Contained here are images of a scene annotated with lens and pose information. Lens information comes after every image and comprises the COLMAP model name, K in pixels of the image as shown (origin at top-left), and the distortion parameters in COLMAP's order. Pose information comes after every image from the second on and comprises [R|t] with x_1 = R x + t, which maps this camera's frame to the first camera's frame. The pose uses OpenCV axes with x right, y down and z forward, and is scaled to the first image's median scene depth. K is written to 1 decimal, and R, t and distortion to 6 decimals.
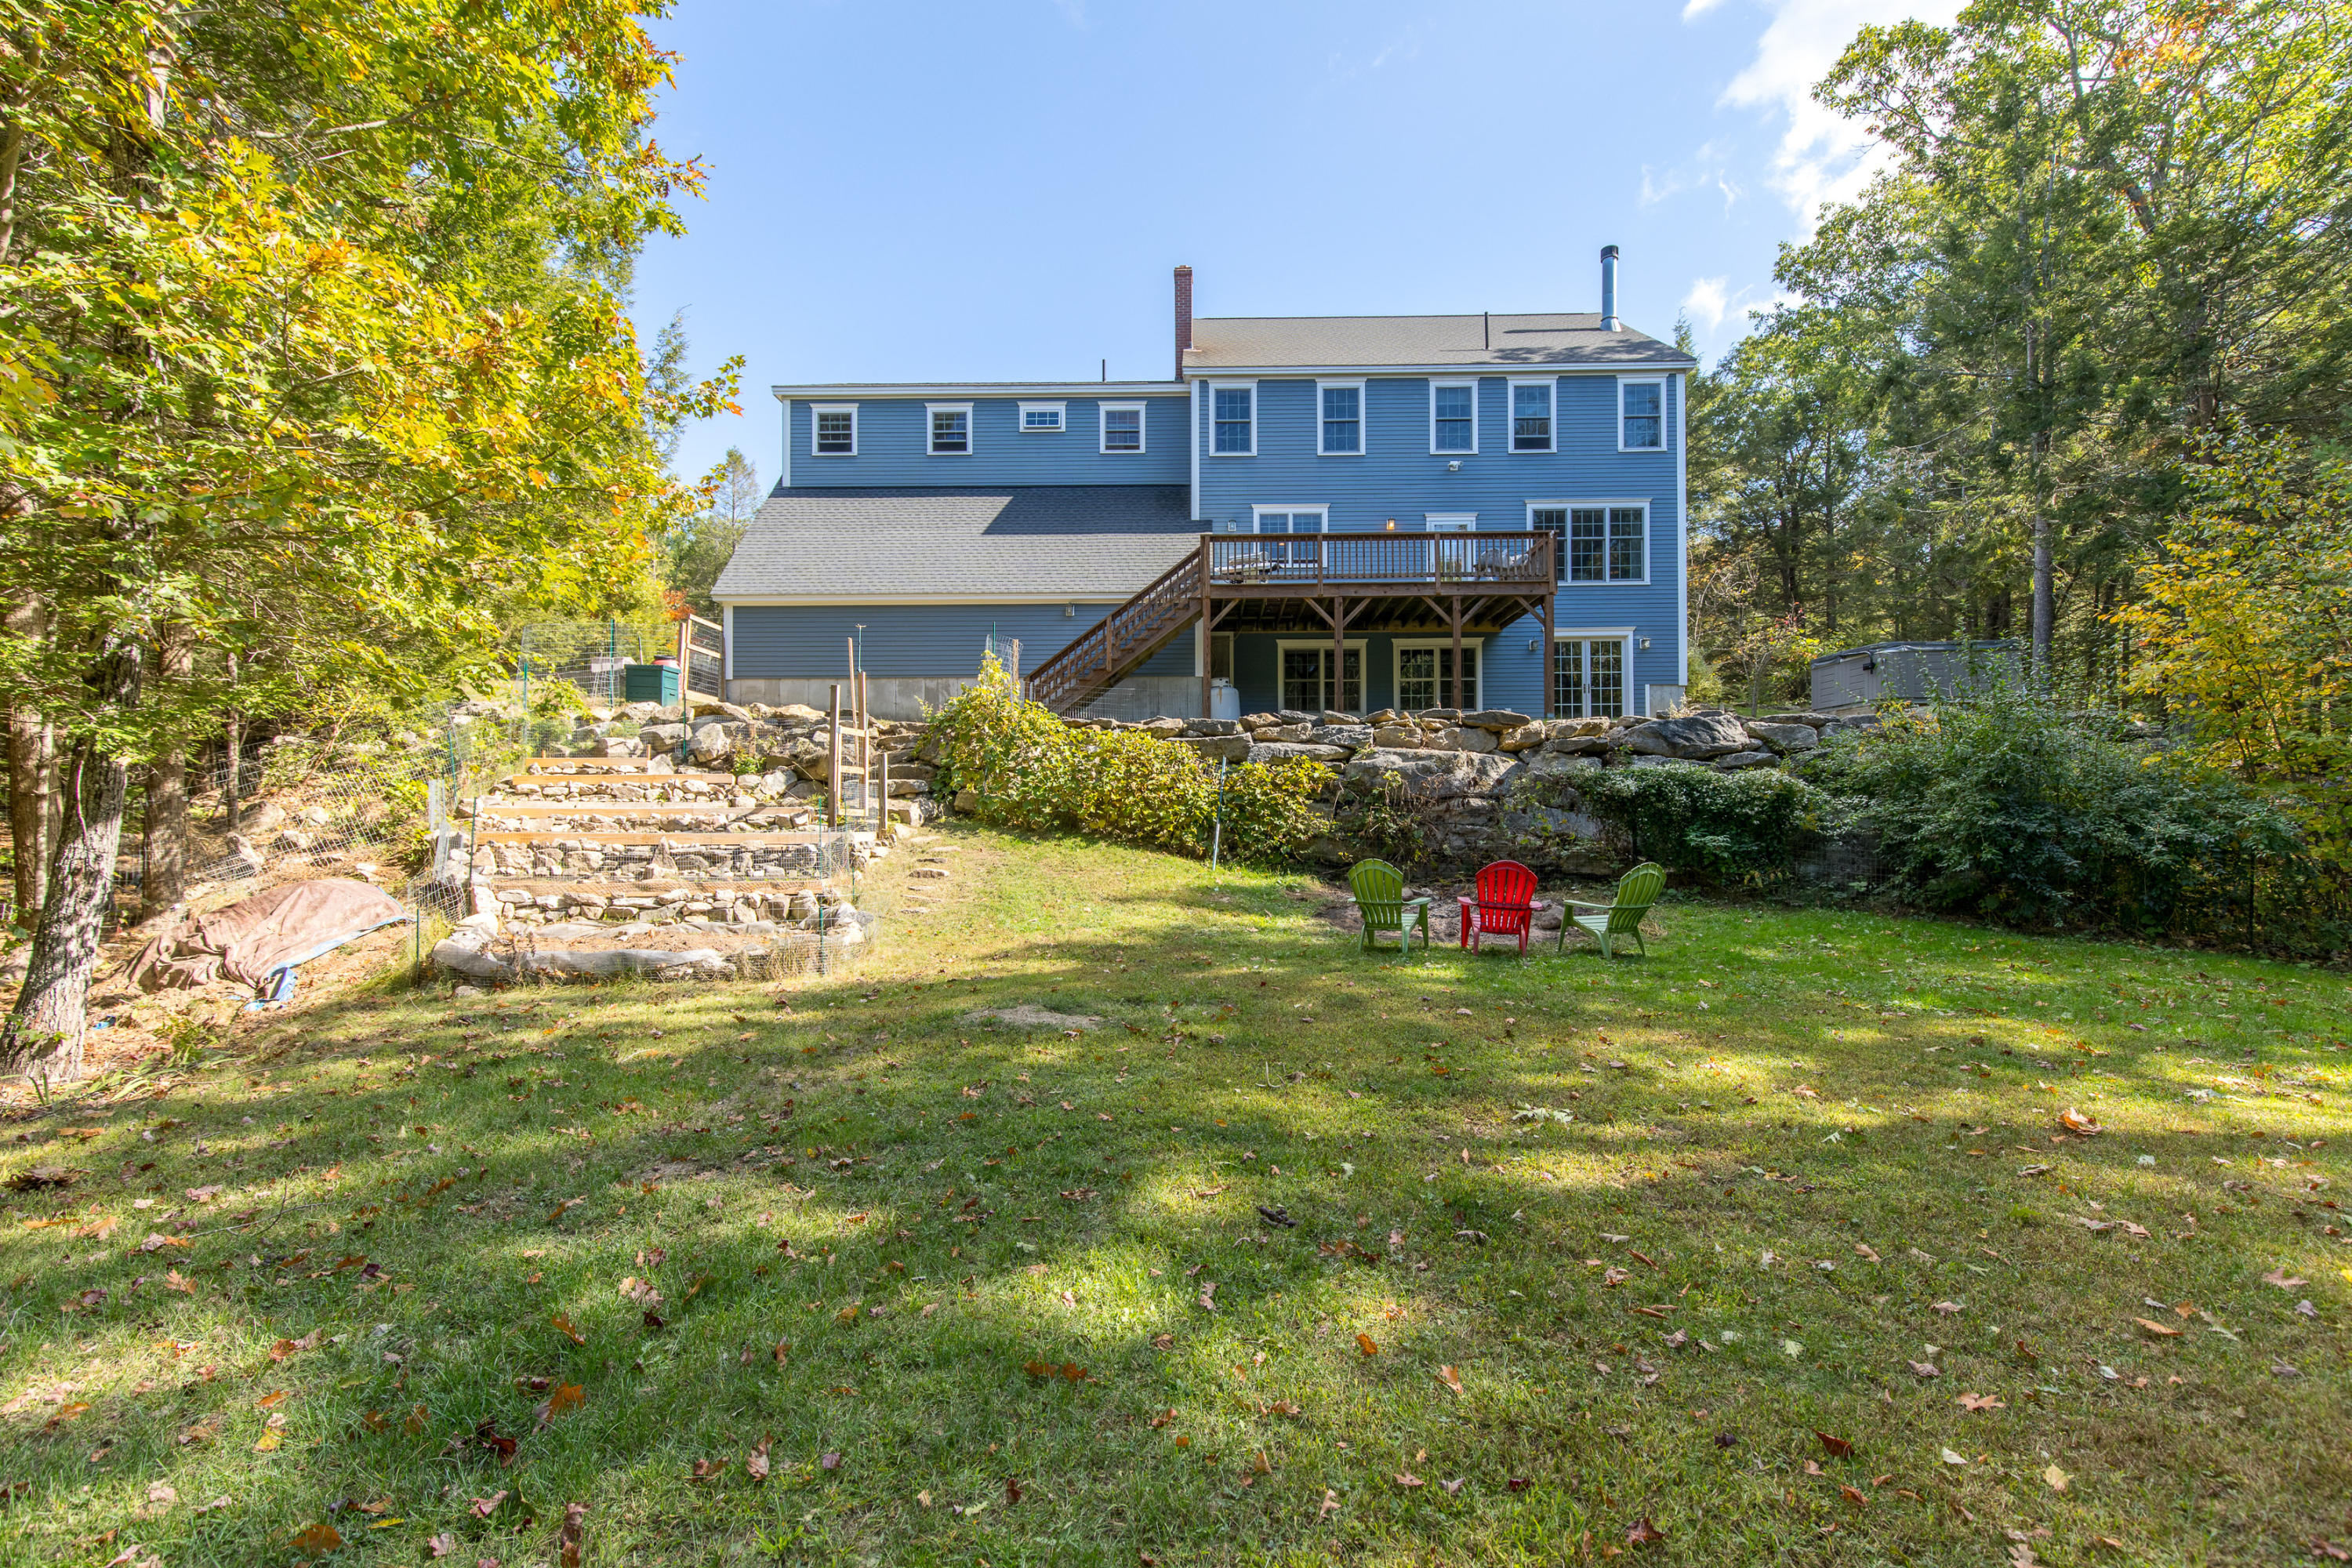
lens RADIAL K [[1095.8, 0, 1176.0], [0, 1095.8, 784.0], [0, 0, 1]] dist [0.010326, -0.000033]
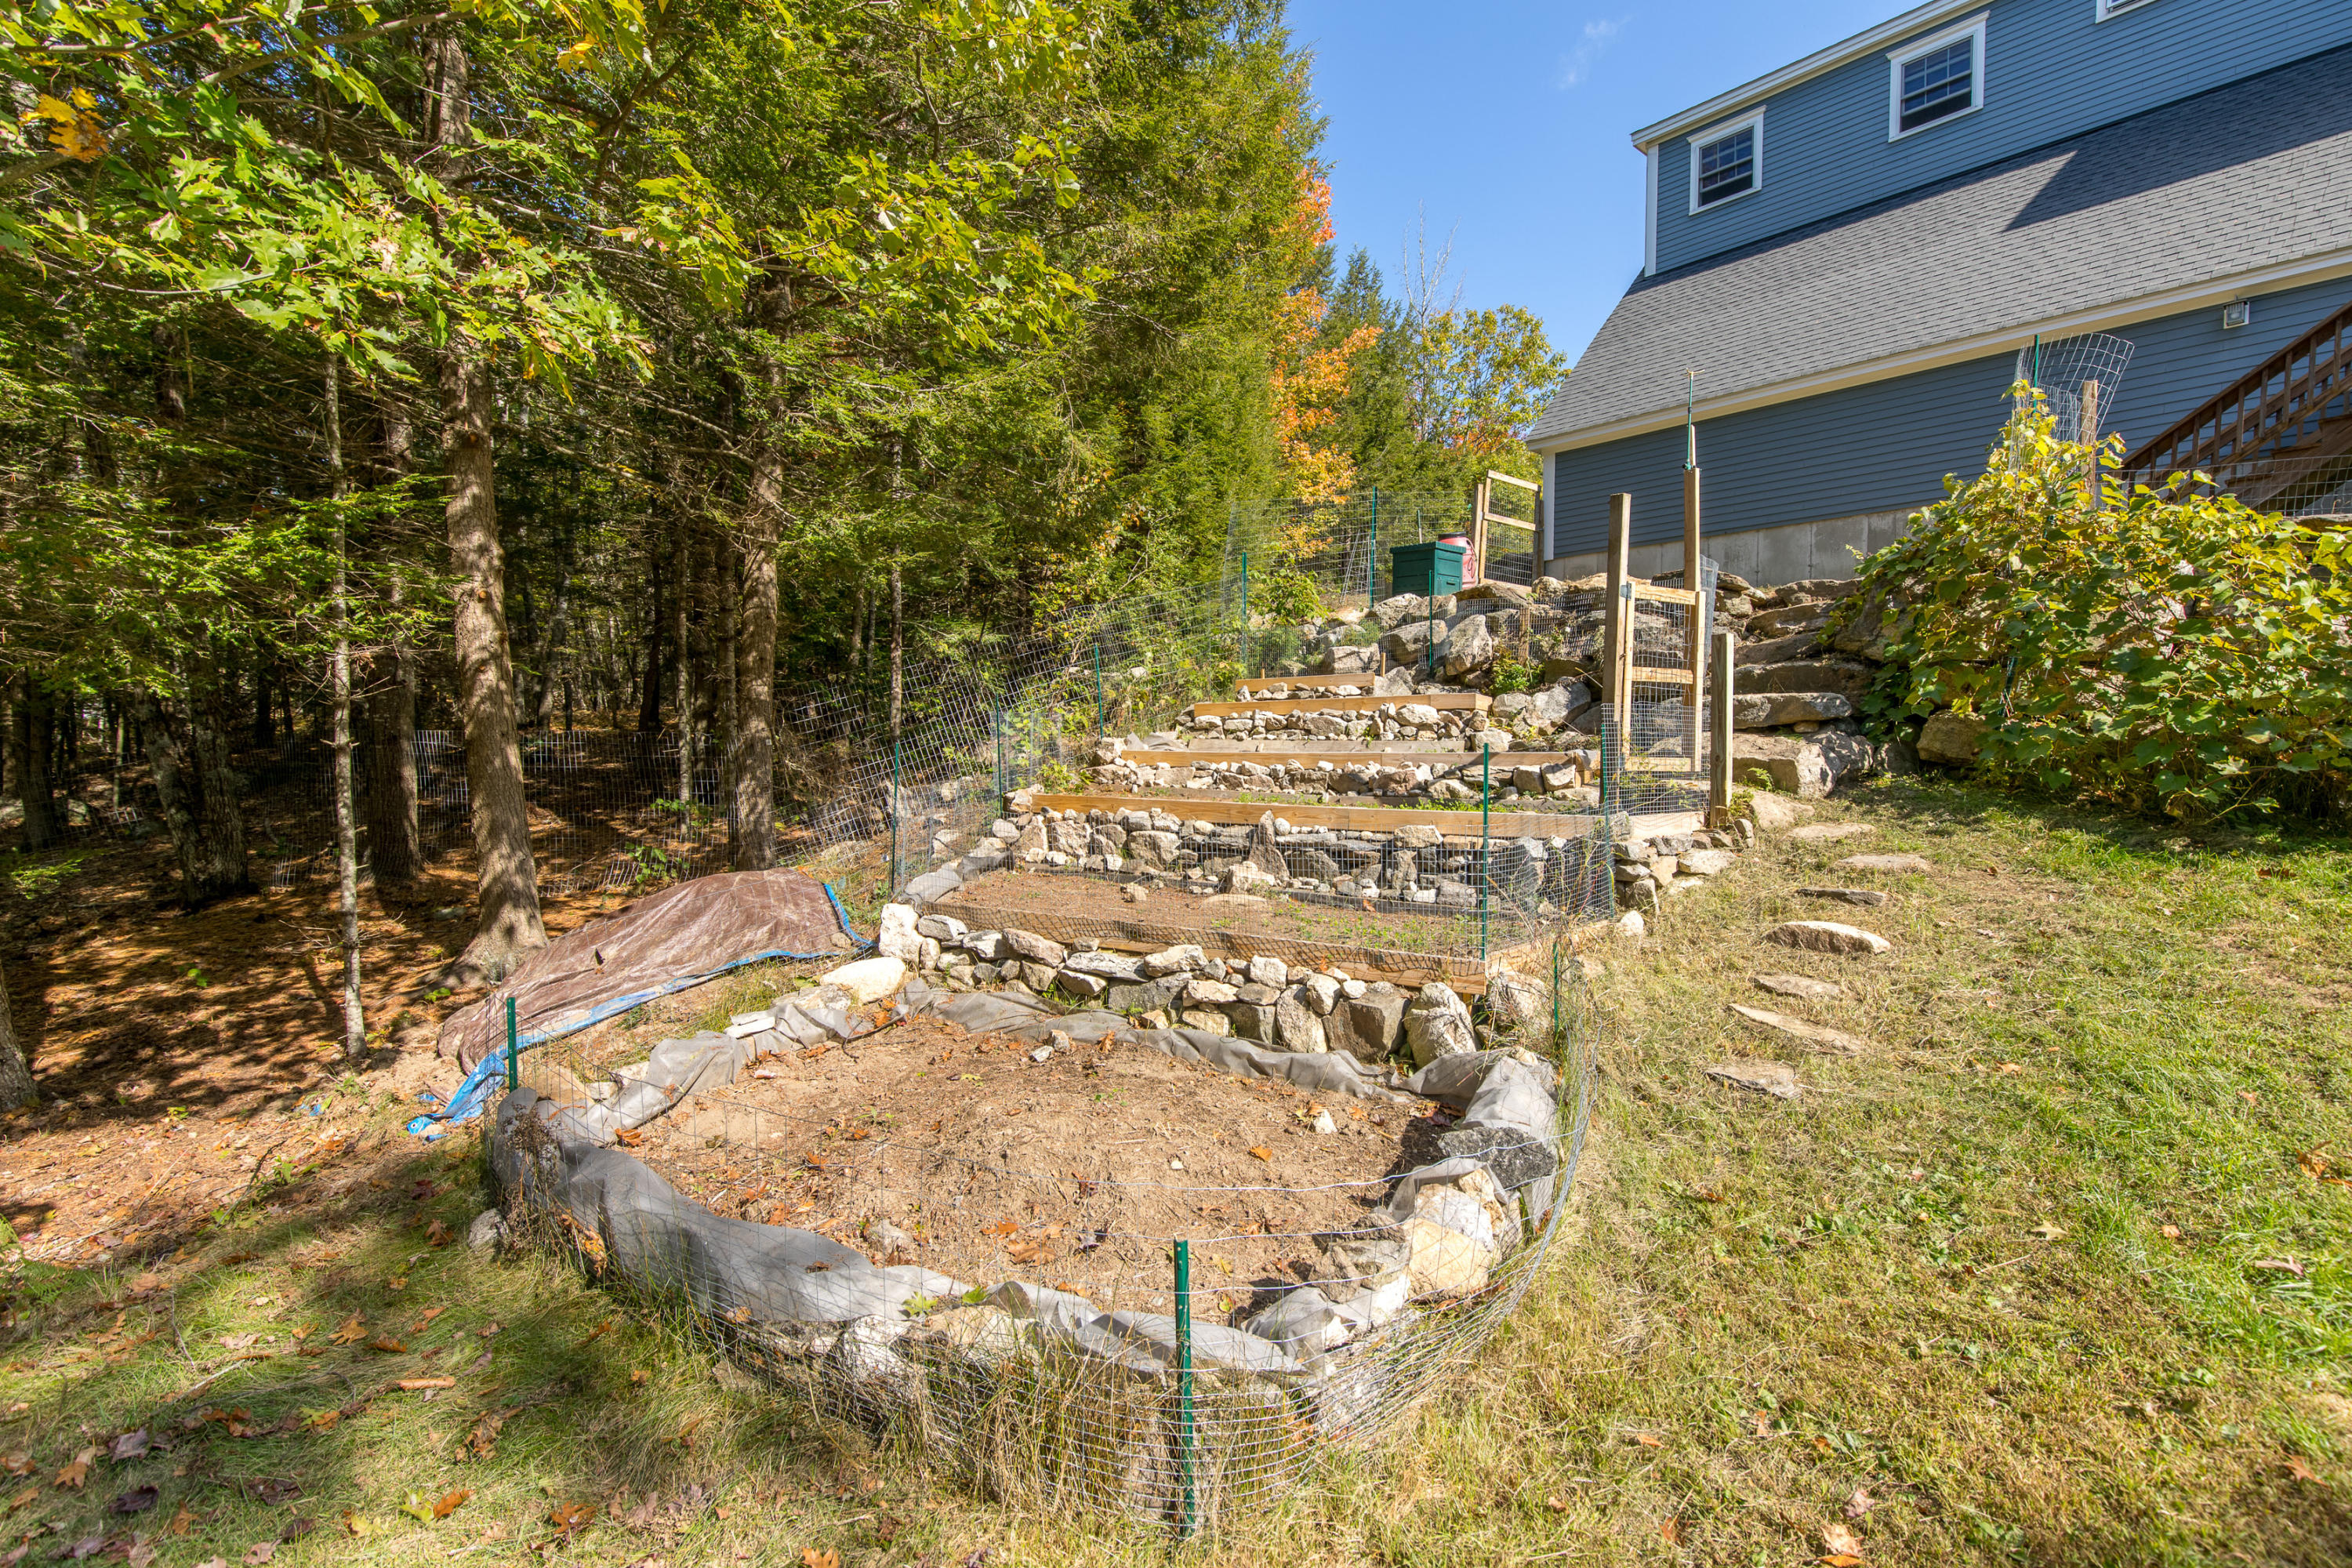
lens RADIAL K [[1095.8, 0, 1176.0], [0, 1095.8, 784.0], [0, 0, 1]] dist [0.010326, -0.000033]
pose [[0.694217, 0.029482, -0.719162, -0.092717], [0.020221, 0.997967, 0.060432, 0.001006], [0.719482, -0.056495, 0.692210, 0.490511]]
